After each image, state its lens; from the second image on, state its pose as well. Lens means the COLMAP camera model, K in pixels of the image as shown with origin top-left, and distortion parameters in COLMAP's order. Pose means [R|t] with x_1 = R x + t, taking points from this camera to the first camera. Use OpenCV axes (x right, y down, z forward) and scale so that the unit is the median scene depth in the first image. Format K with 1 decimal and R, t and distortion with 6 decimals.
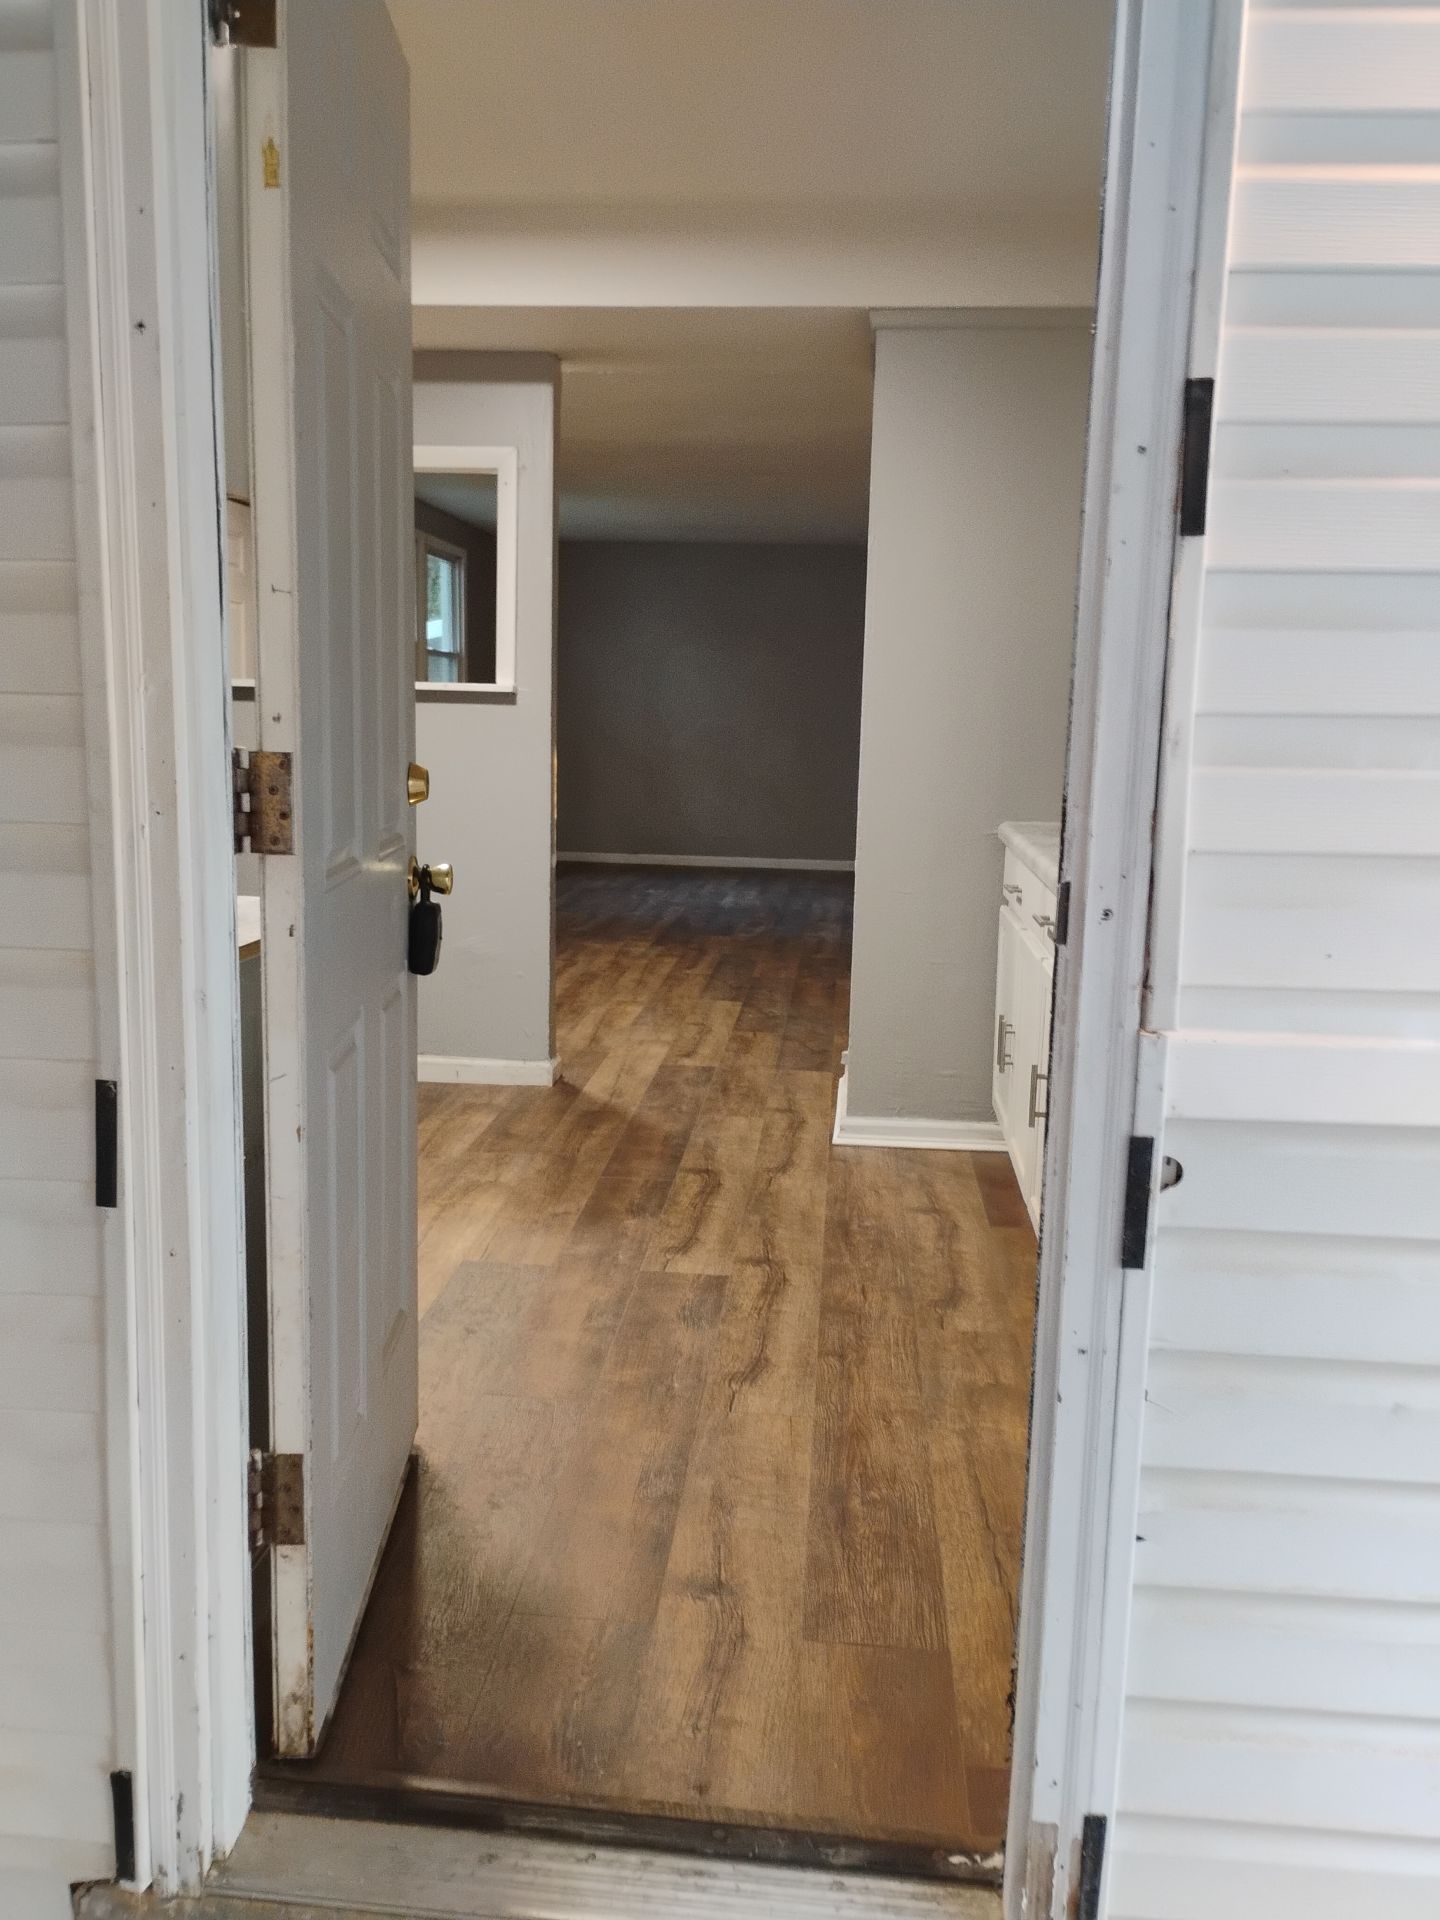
lens RADIAL K [[1585.3, 0, 714.4], [0, 1585.3, 972.4], [0, 0, 1]] dist [0.062075, -0.086712]
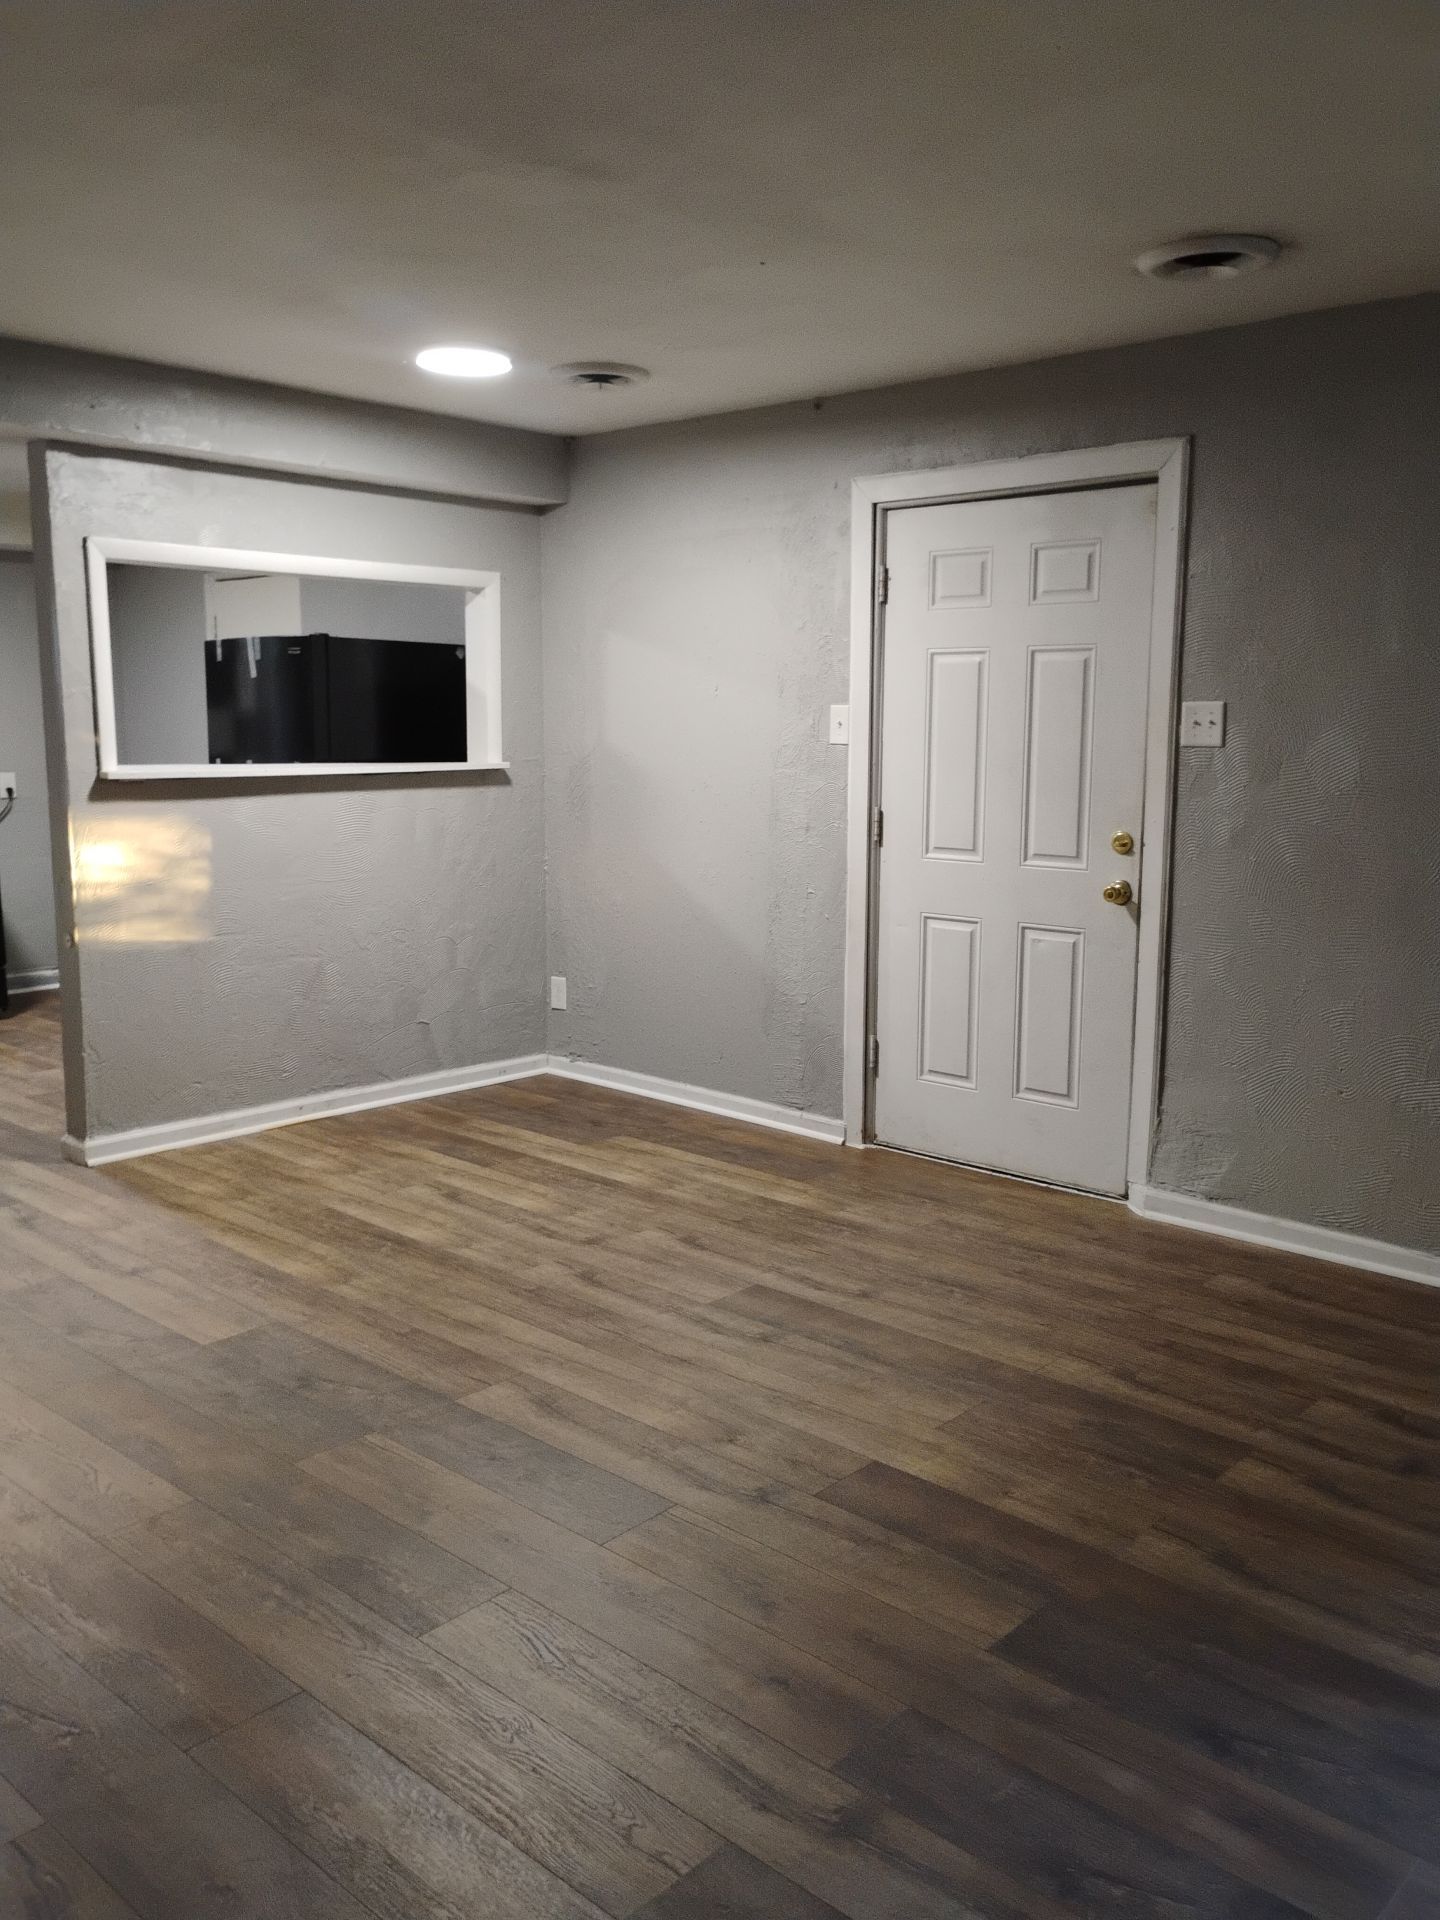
lens RADIAL K [[1593.3, 0, 715.5], [0, 1593.3, 930.6], [0, 0, 1]] dist [0.021933, 0.000153]
pose [[-0.603223, 0.080243, -0.793526, 0.493385], [-0.150327, 0.965655, 0.211925, -0.380973], [0.783277, 0.247127, -0.570443, 2.065618]]
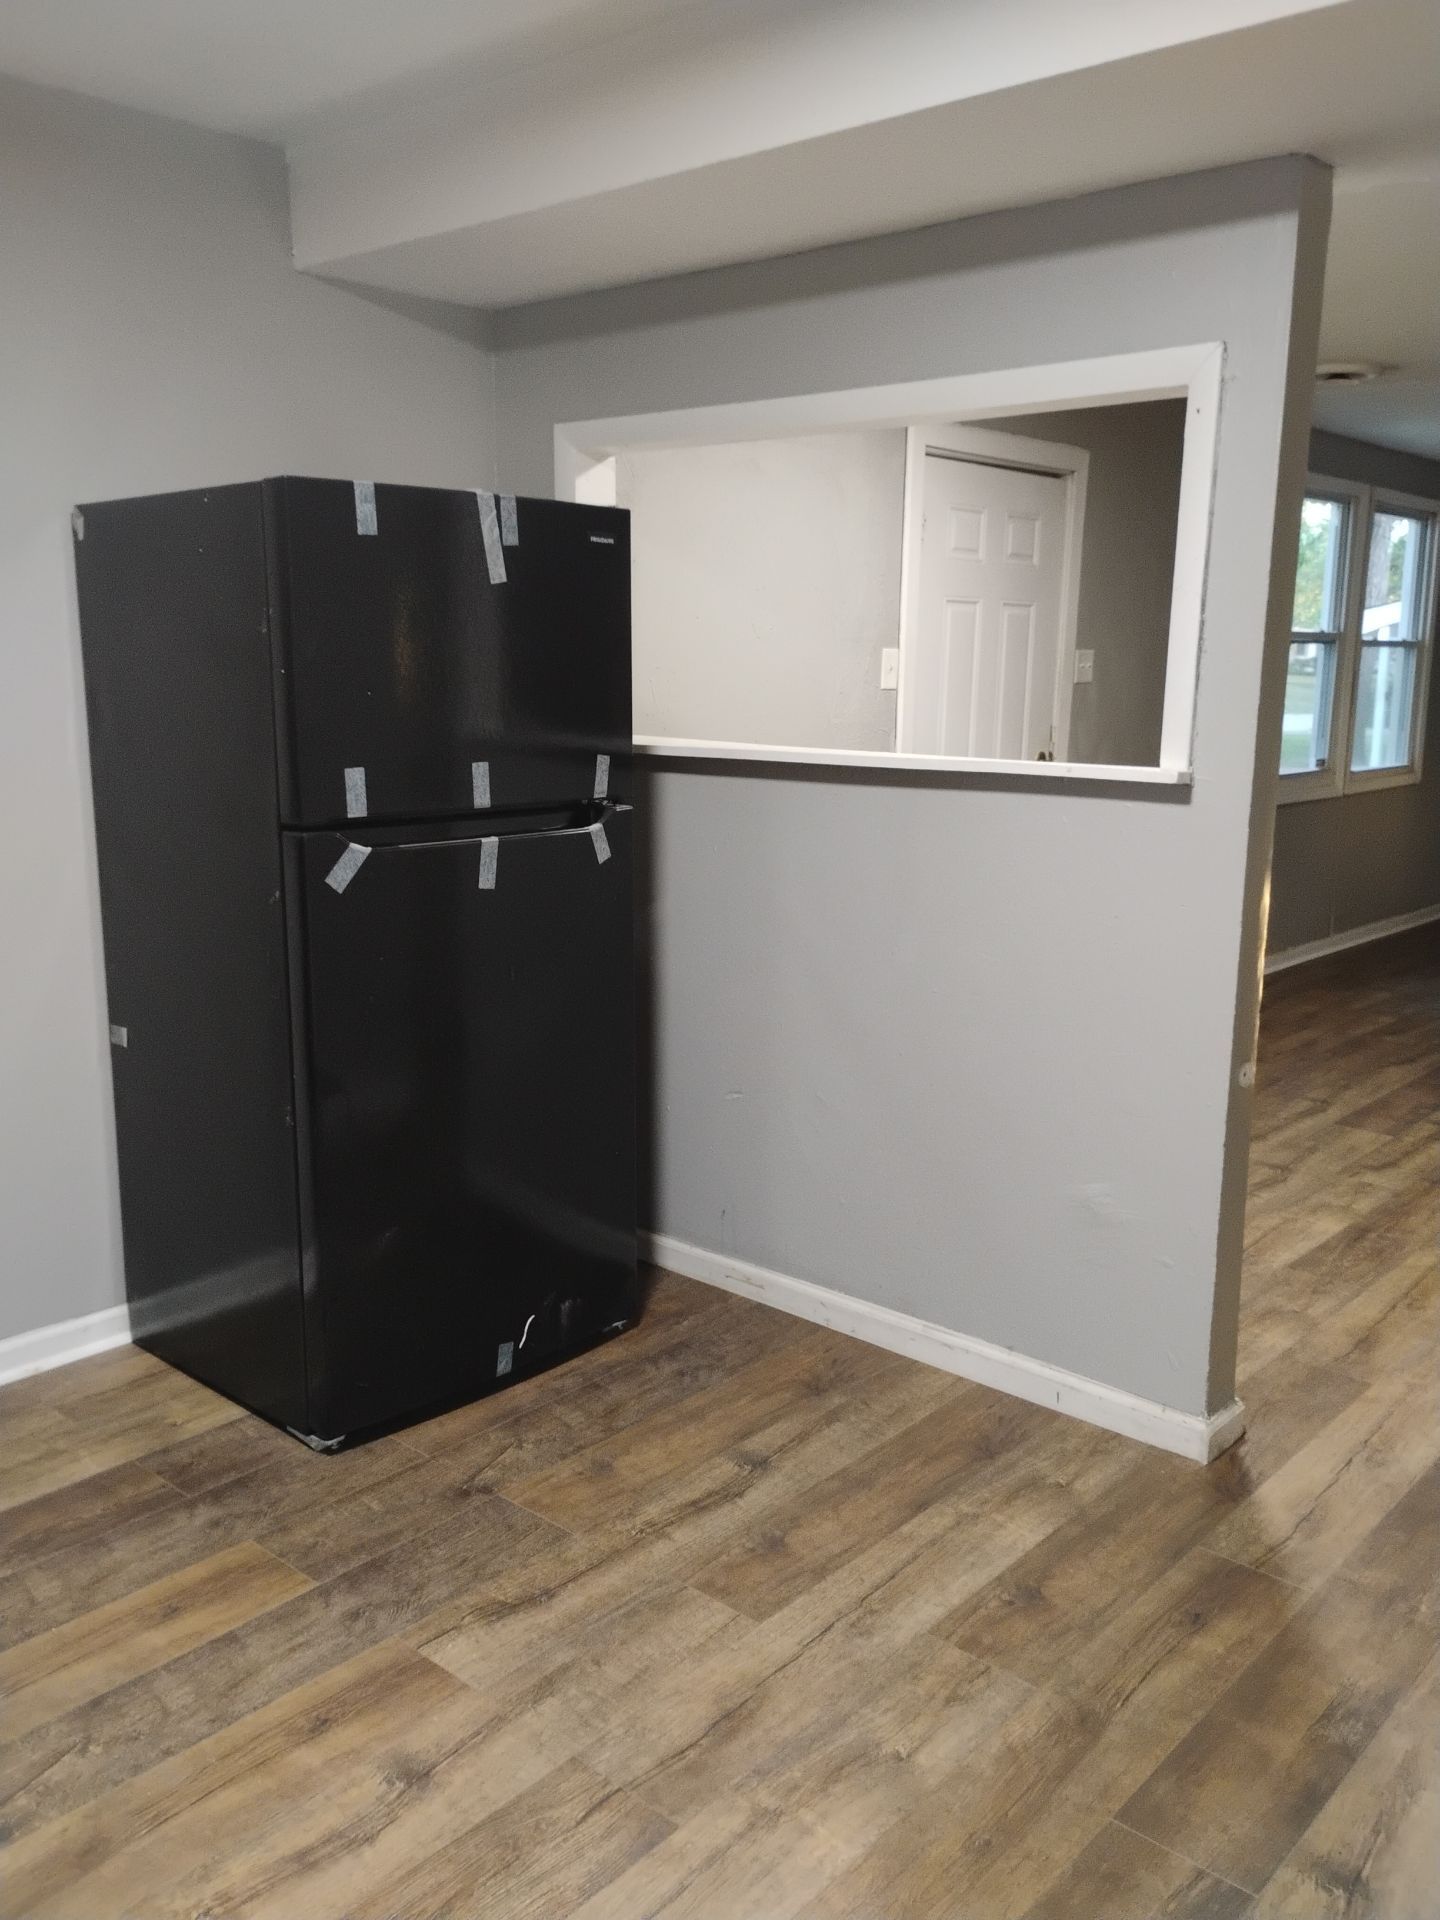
lens RADIAL K [[1585.3, 0, 714.4], [0, 1585.3, 972.4], [0, 0, 1]] dist [0.062075, -0.086712]
pose [[0.803776, 0.103818, -0.585804, 0.080207], [-0.090519, 0.994533, 0.052054, -0.127126], [0.588006, 0.011187, 0.808779, 0.455103]]
